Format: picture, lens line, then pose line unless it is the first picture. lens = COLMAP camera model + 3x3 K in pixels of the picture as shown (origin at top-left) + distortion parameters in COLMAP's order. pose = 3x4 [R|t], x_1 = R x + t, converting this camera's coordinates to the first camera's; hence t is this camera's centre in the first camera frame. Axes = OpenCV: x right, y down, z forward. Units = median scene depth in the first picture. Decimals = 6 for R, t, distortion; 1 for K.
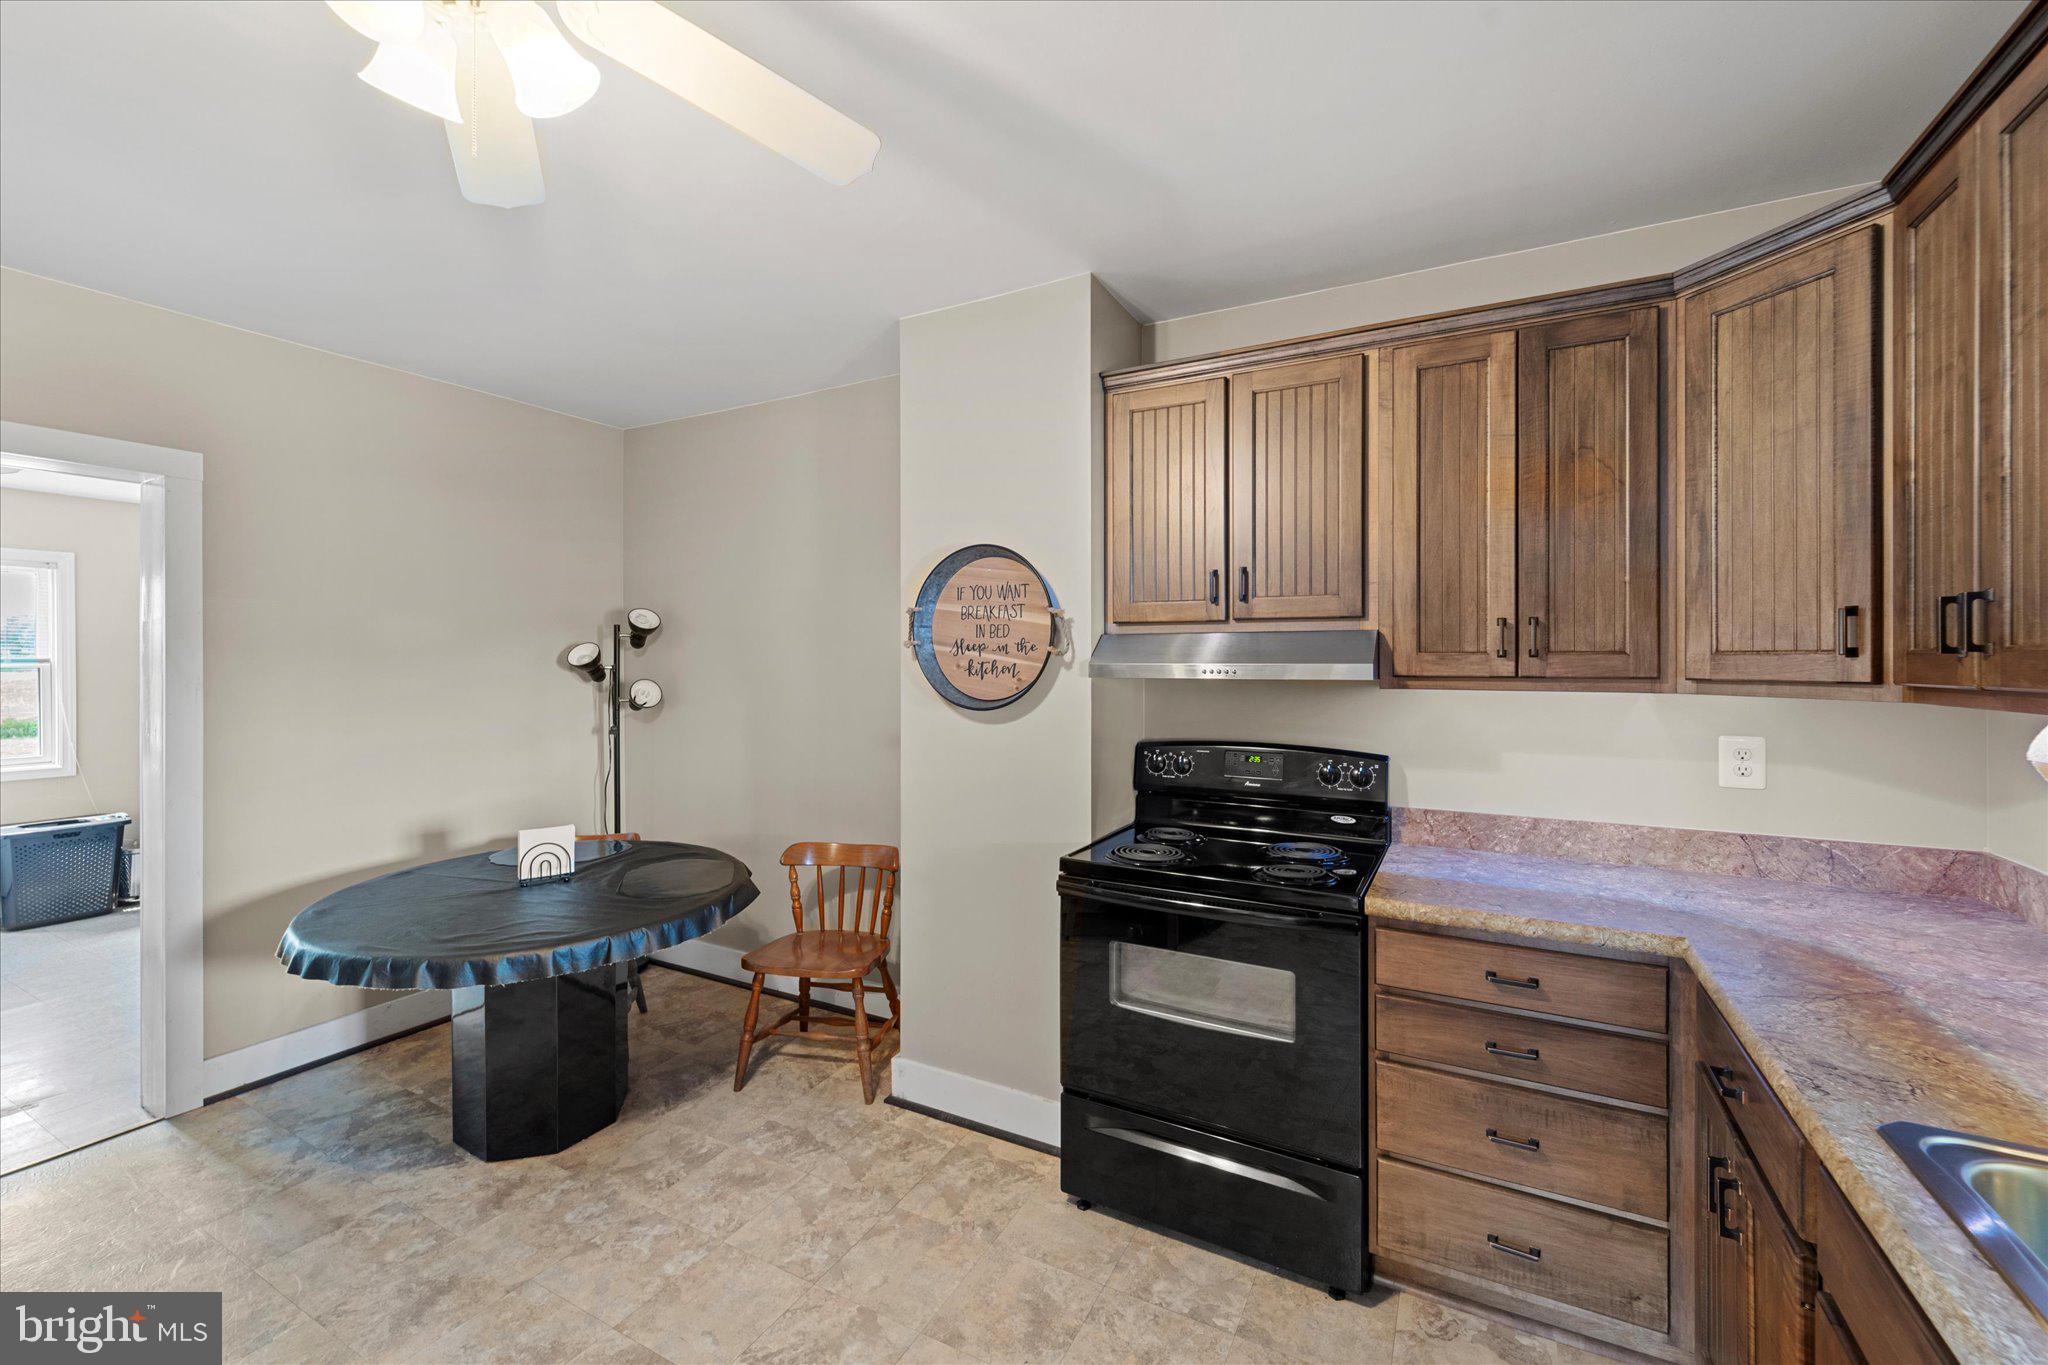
lens RADIAL K [[826.8, 0, 1008.1], [0, 826.8, 665.8], [0, 0, 1]] dist [0.003477, -0.000484]
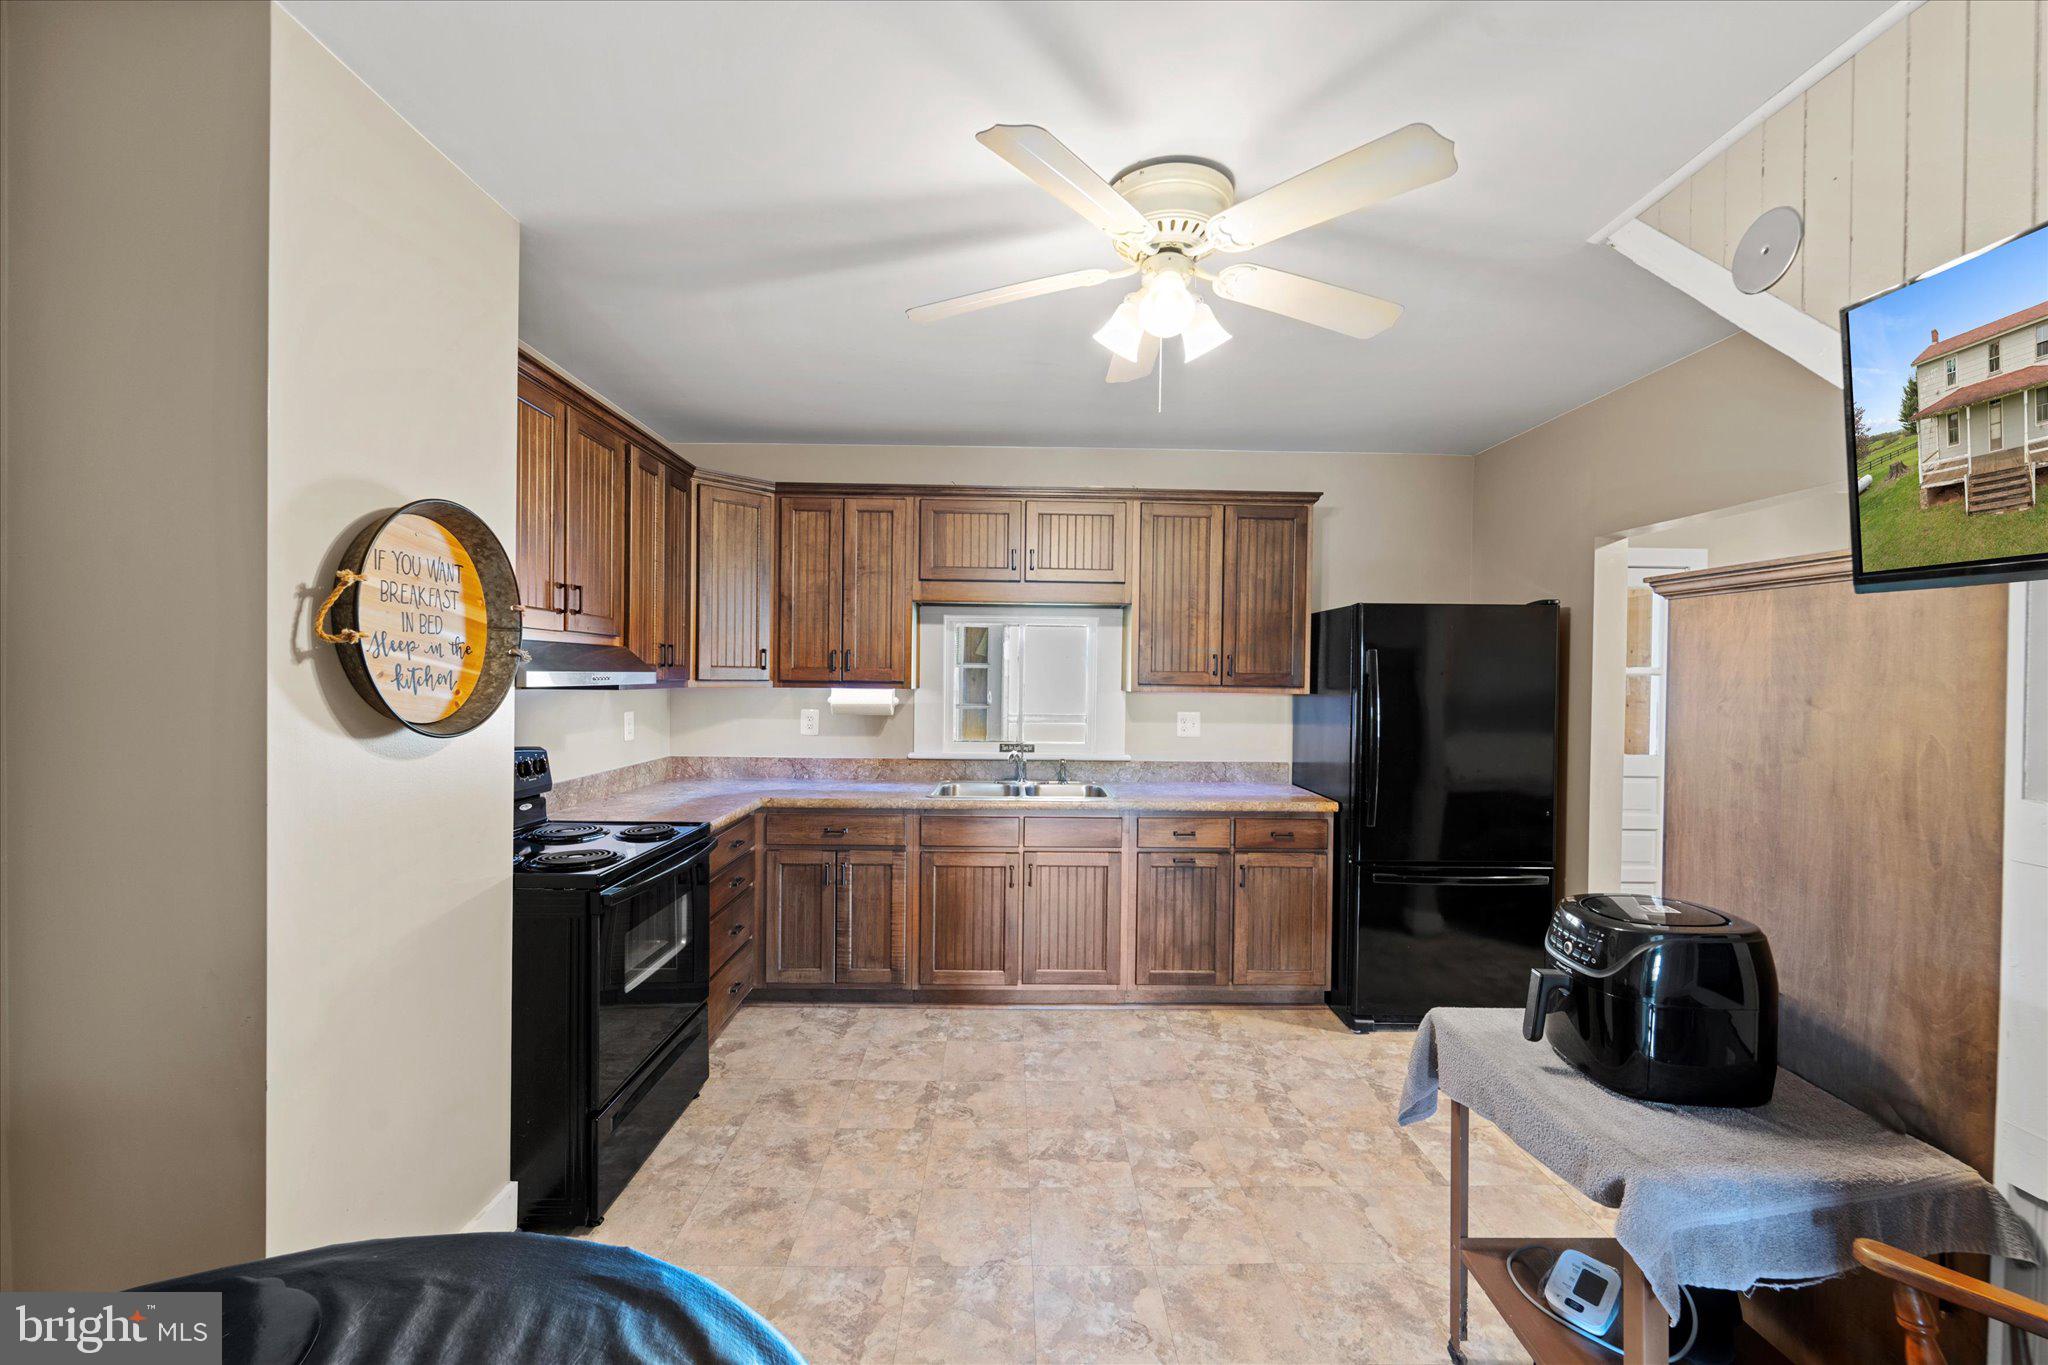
lens RADIAL K [[826.8, 0, 1053.7], [0, 826.8, 683.9], [0, 0, 1]] dist [0.003477, -0.000484]
pose [[-0.522612, -0.015227, 0.852435, -0.891033], [-0.007671, 0.999884, 0.013157, -0.004636], [-0.852536, 0.000337, -0.522668, 0.913103]]
